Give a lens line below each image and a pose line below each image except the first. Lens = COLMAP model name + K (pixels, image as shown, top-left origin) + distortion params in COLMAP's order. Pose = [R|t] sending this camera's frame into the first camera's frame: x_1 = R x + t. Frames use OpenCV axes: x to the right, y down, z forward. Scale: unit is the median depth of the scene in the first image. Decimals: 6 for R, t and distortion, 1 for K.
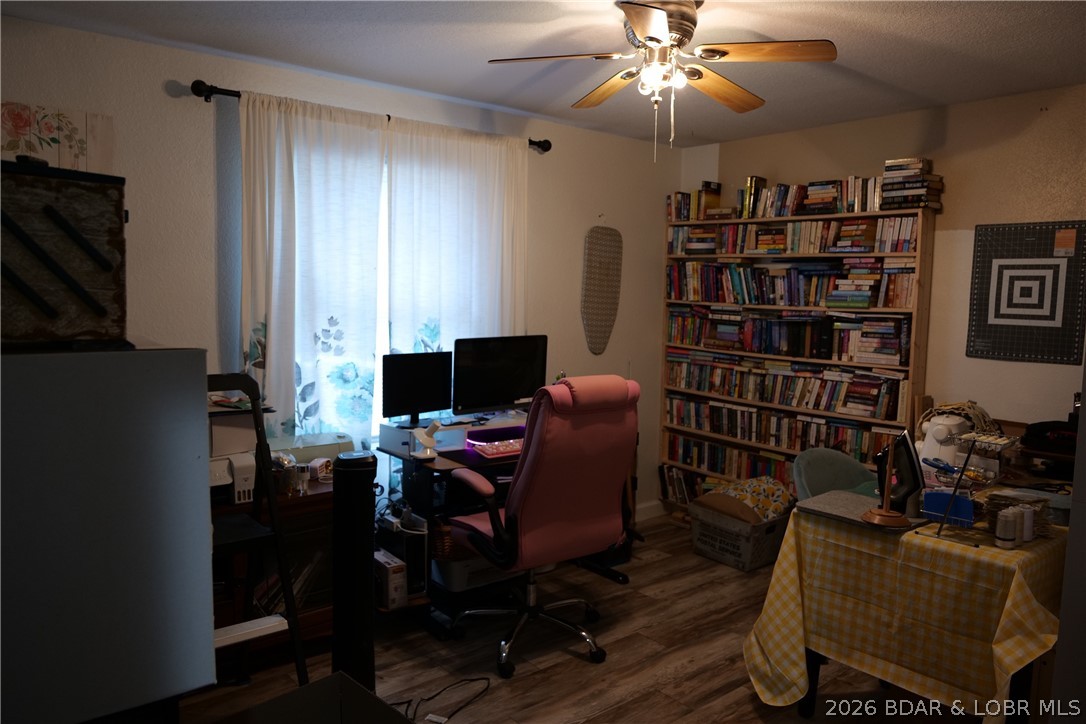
lens RADIAL K [[756.3, 0, 529.8], [0, 756.3, 342.4], [0, 0, 1]] dist [-0.010830, 0.004319]
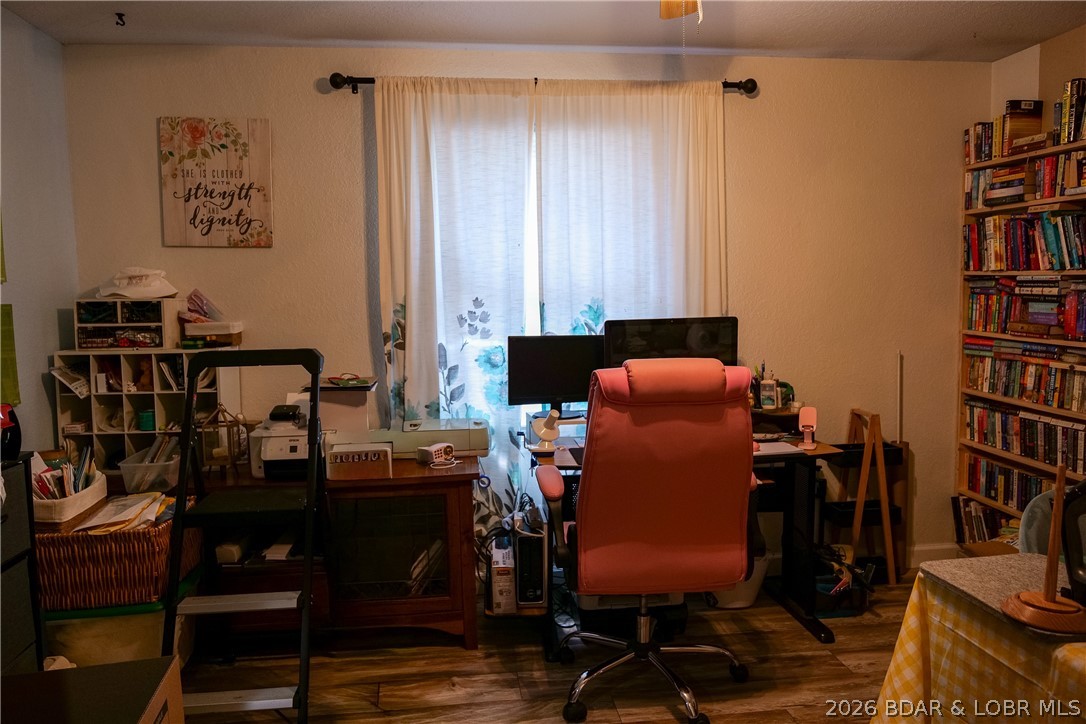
lens RADIAL K [[756.3, 0, 529.8], [0, 756.3, 342.4], [0, 0, 1]] dist [-0.010830, 0.004319]
pose [[0.848651, 0.002823, -0.528945, 0.245748], [-0.006450, 0.999967, -0.005012, 0.021856], [0.528913, 0.007665, 0.848641, 0.180183]]
